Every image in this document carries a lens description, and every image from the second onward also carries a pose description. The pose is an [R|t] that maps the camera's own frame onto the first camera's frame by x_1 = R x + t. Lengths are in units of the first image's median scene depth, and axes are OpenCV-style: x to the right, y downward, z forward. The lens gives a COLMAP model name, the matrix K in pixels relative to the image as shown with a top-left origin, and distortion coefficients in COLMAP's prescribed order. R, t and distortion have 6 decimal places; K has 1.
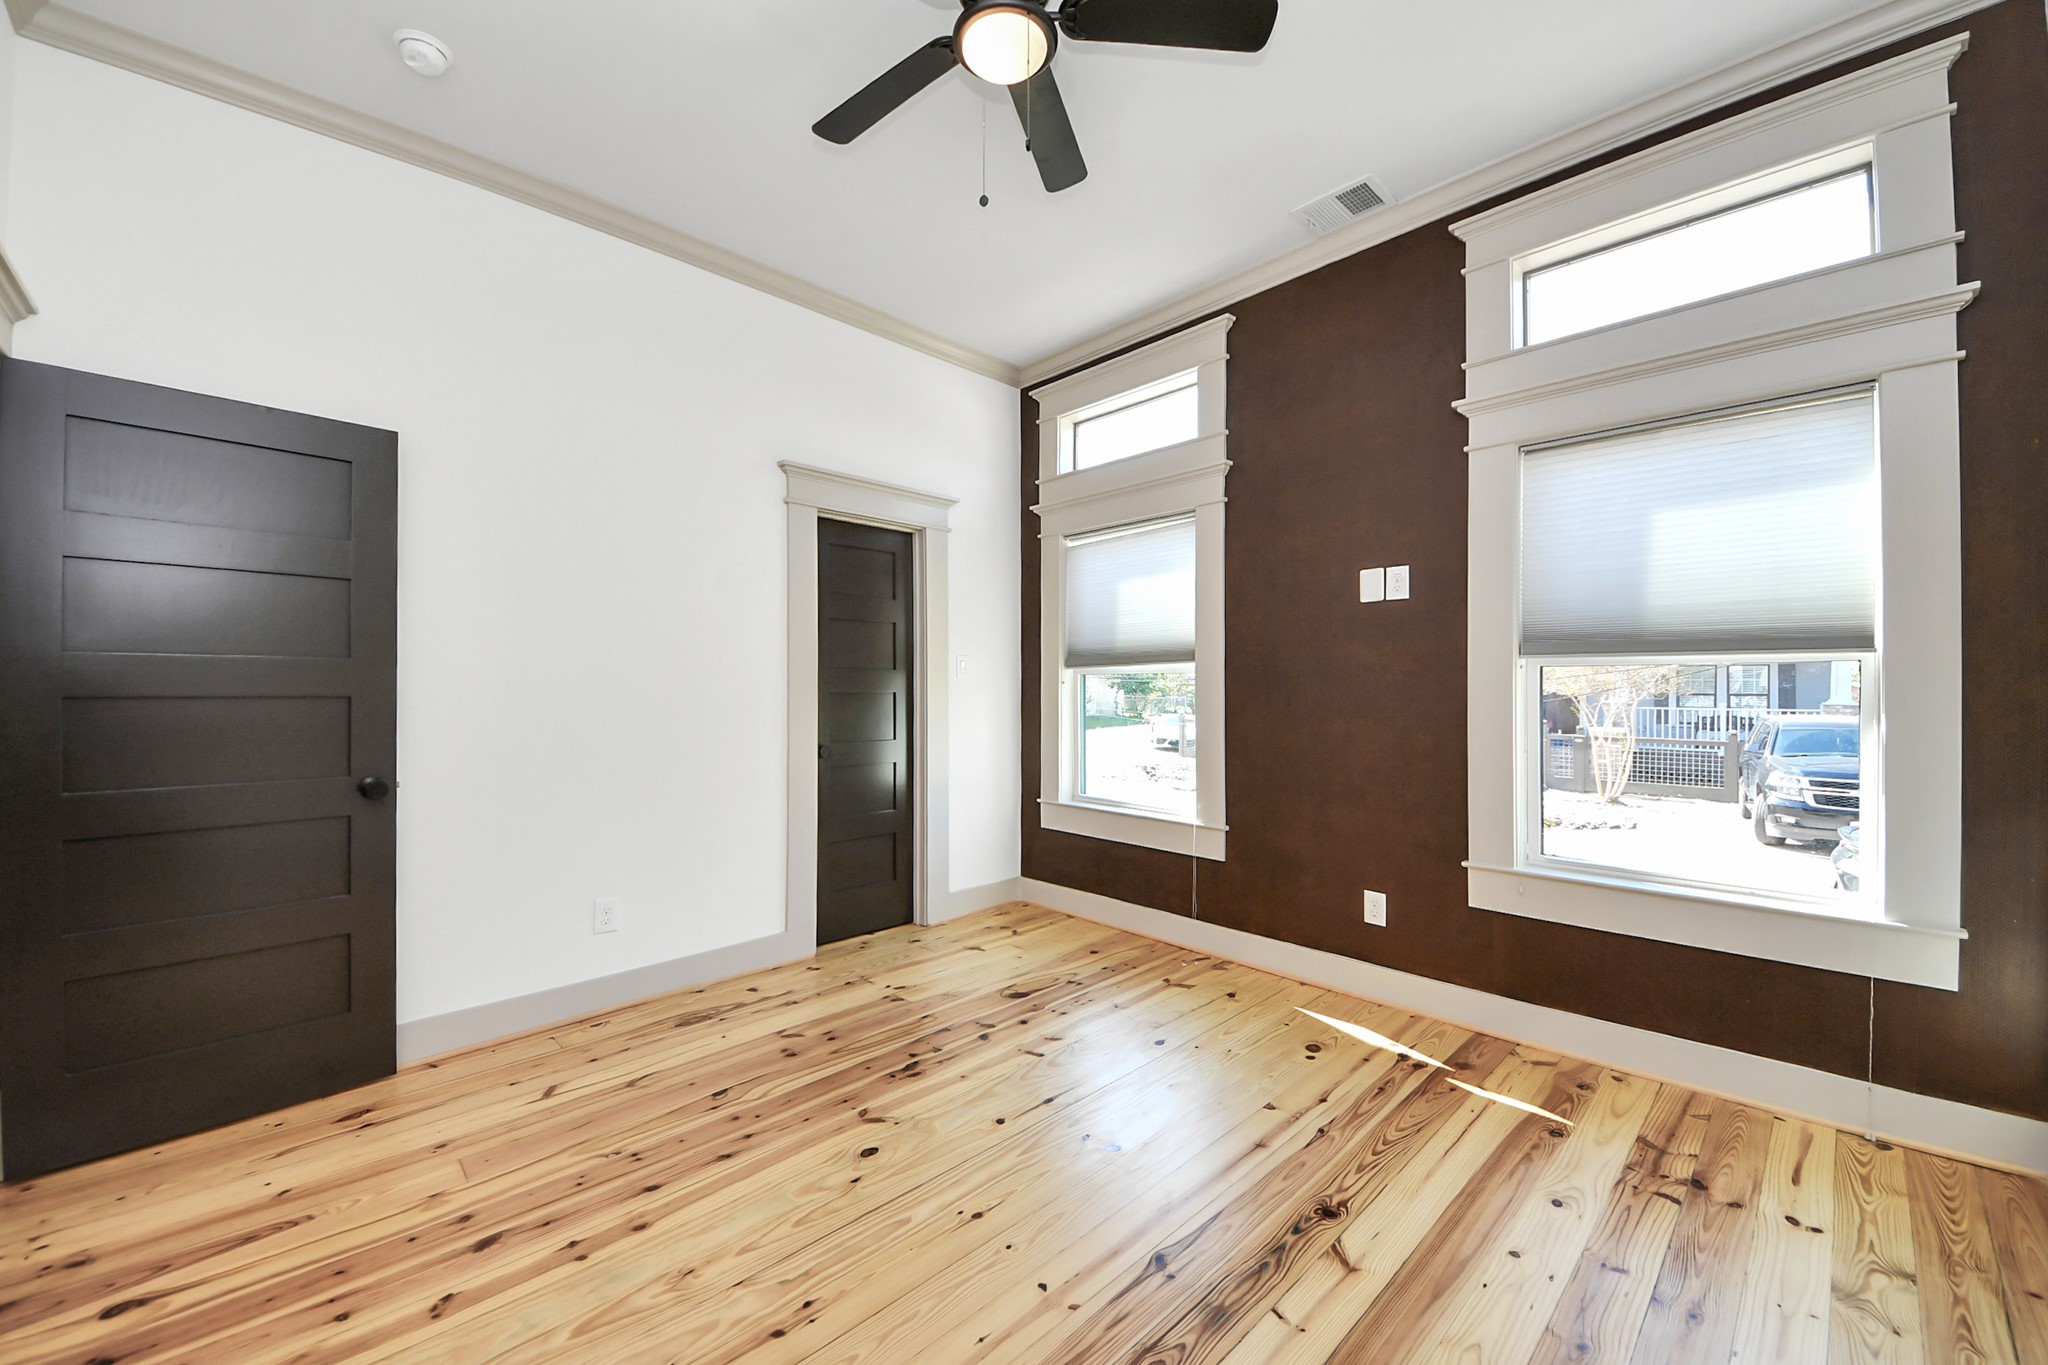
lens RADIAL K [[747.3, 0, 989.4], [0, 747.3, 685.0], [0, 0, 1]] dist [0.035910, -0.020450]
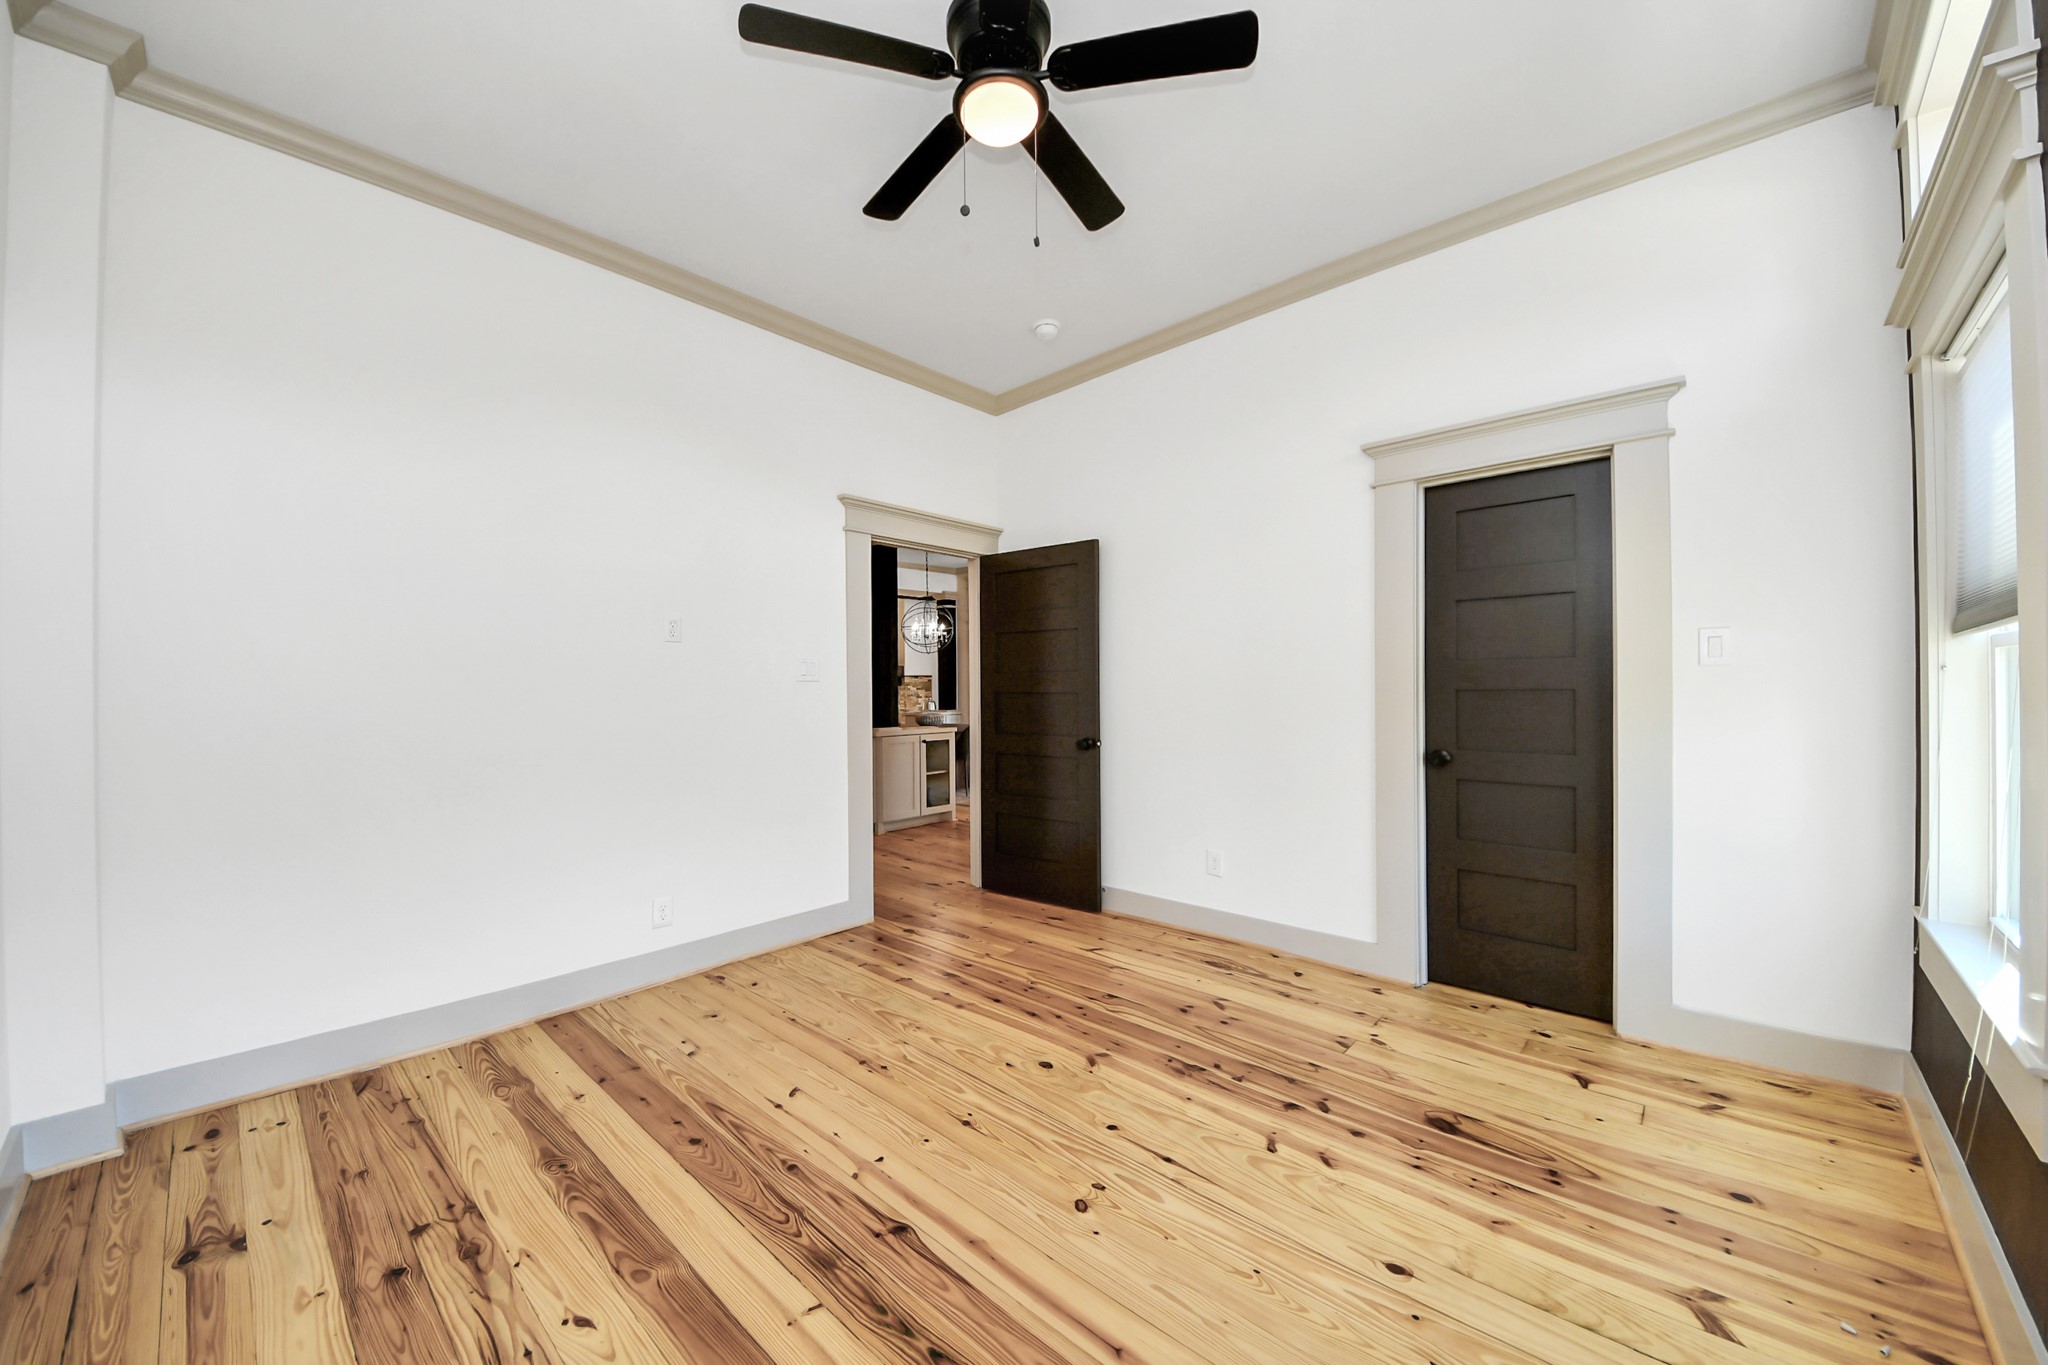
lens RADIAL K [[680.2, 0, 1024.0], [0, 680.2, 682.5], [0, 0, 1]] dist [0.021345, -0.014091]
pose [[0.156383, -0.004408, -0.987687, 0.668430], [0.007770, 0.999965, -0.003233, 0.002237], [0.987666, -0.007169, 0.156411, 0.574019]]
